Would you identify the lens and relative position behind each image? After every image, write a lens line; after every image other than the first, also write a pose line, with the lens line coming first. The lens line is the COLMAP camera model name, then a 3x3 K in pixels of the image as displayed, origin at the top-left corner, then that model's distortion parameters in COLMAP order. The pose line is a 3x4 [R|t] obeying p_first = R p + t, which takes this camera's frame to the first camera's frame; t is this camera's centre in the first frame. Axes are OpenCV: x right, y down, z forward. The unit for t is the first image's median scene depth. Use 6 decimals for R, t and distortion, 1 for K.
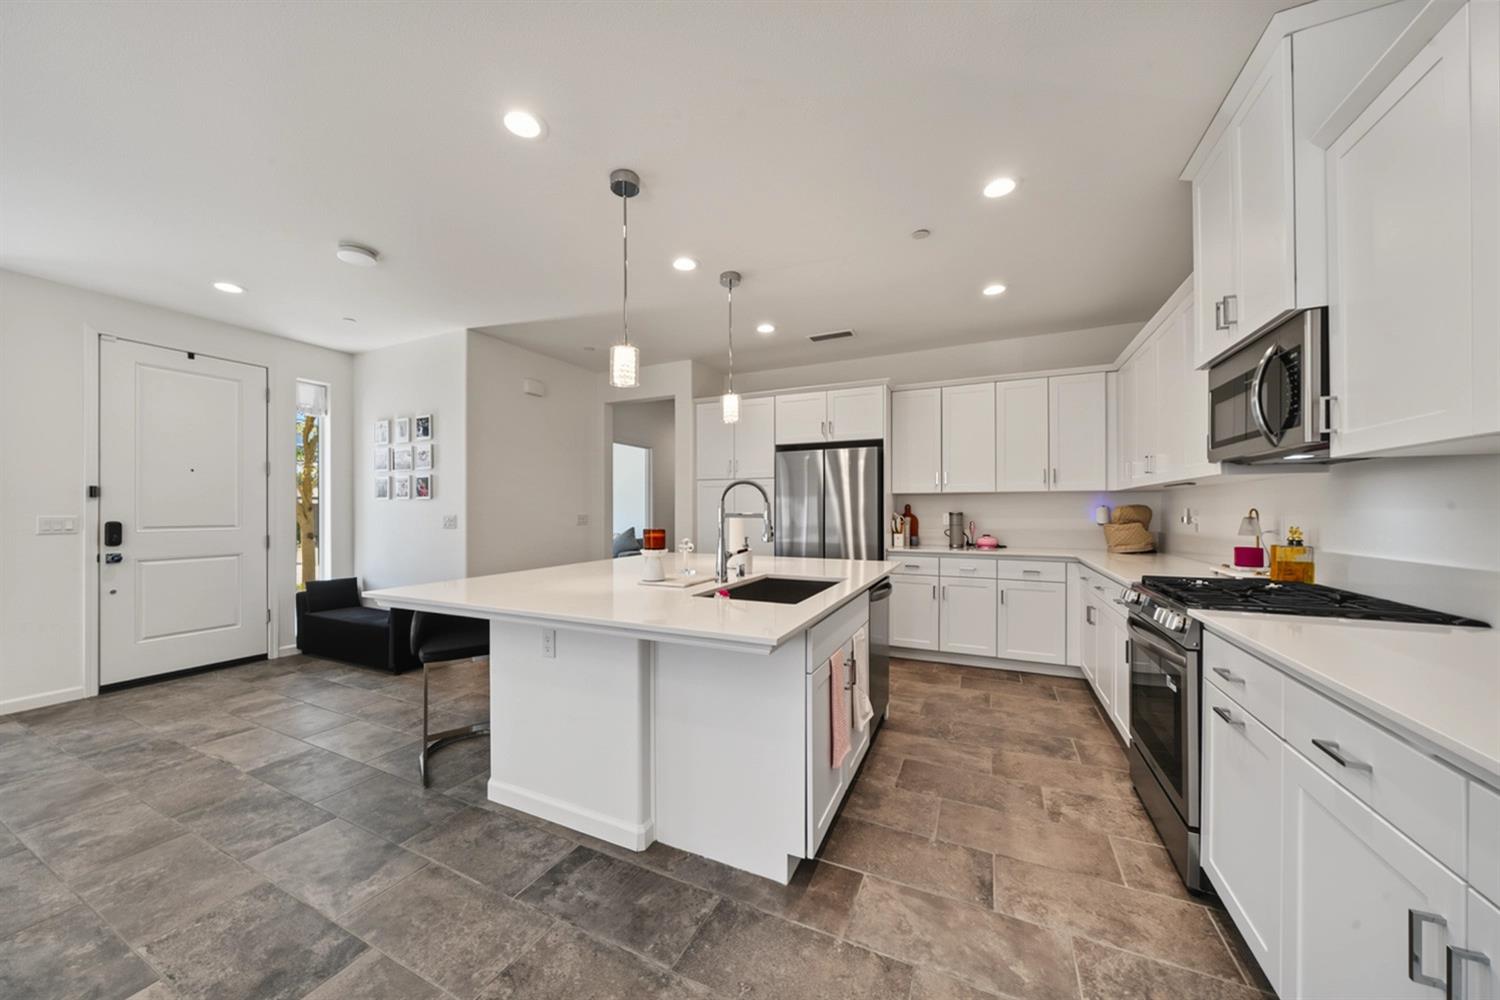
lens RADIAL K [[513.1, 0, 743.2], [0, 513.1, 508.8], [0, 0, 1]] dist [-0.007104, 0.000161]
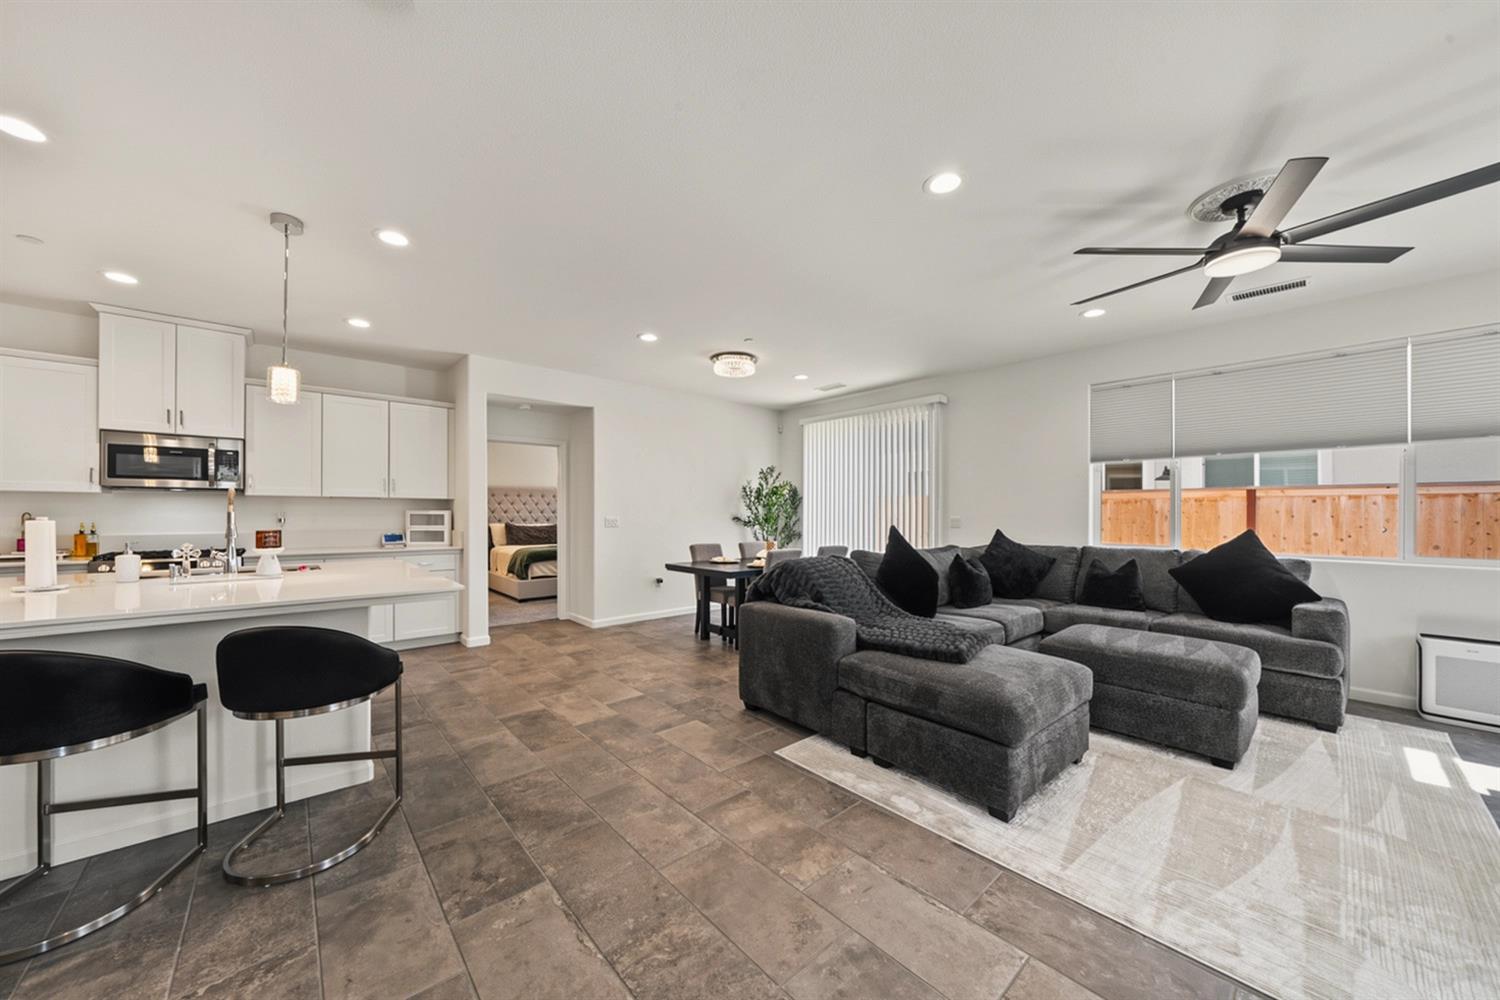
lens RADIAL K [[522.3, 0, 744.0], [0, 522.3, 514.6], [0, 0, 1]] dist [-0.008364, 0.000100]
pose [[-0.920544, -0.001582, 0.390635, -1.413352], [-0.002700, 0.999994, -0.002314, 0.003210], [-0.390628, -0.003185, -0.920543, 1.456246]]
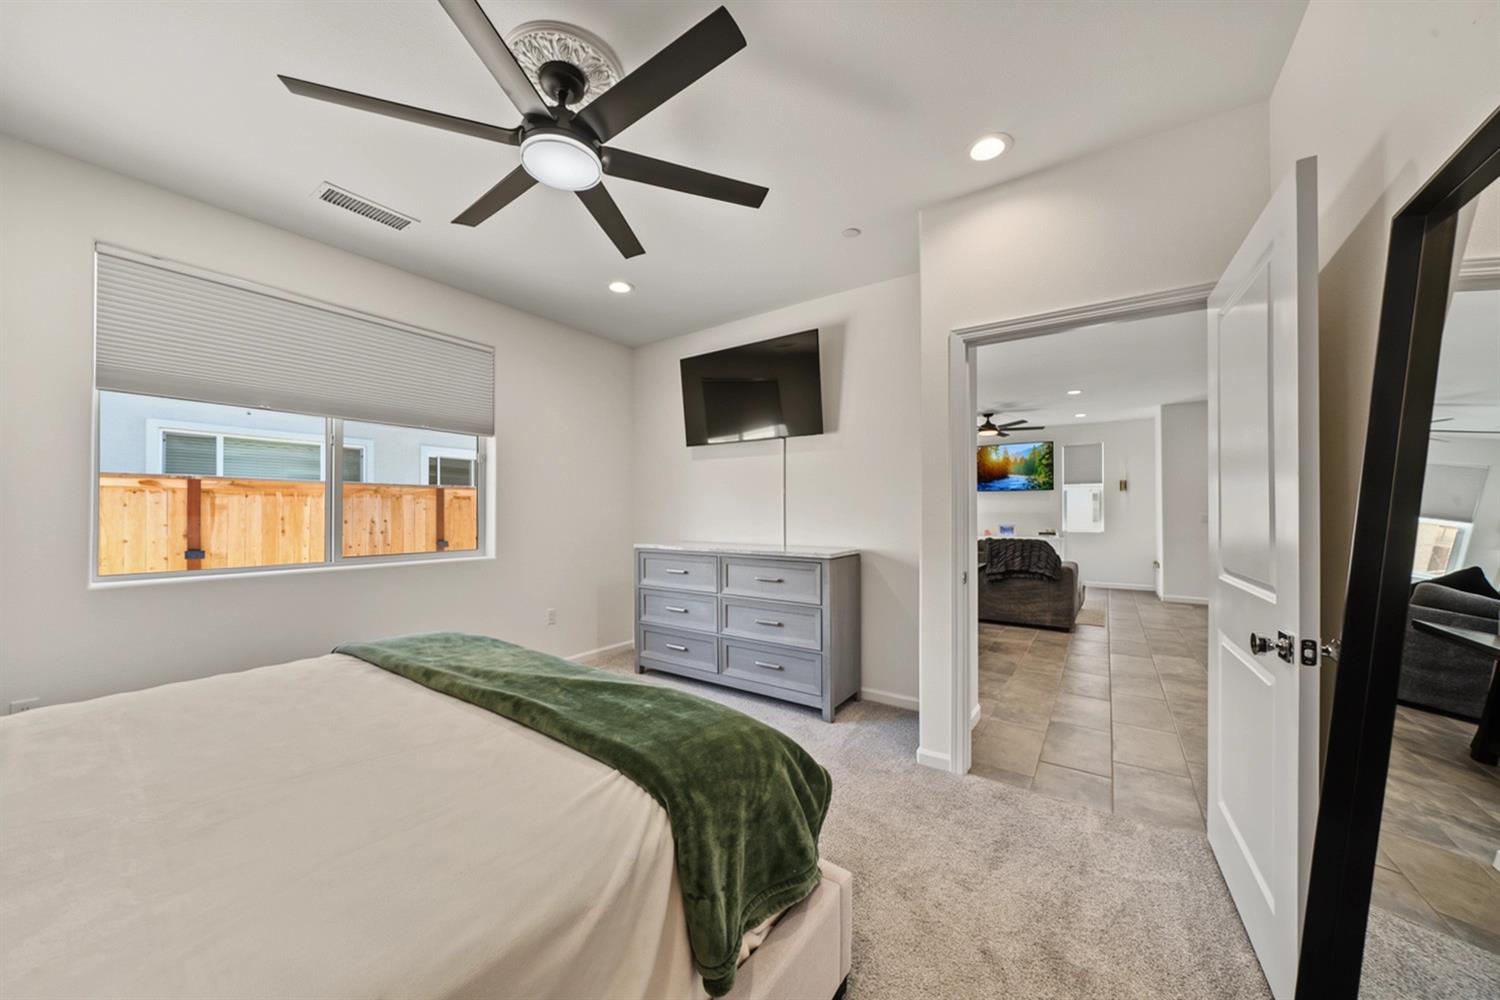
lens RADIAL K [[513.1, 0, 743.2], [0, 513.1, 508.8], [0, 0, 1]] dist [-0.007104, 0.000161]
pose [[-0.170867, -0.004685, -0.985283, 1.297869], [0.004215, 0.999976, -0.005485, -0.007106], [0.985285, -0.005090, -0.170843, -0.640774]]
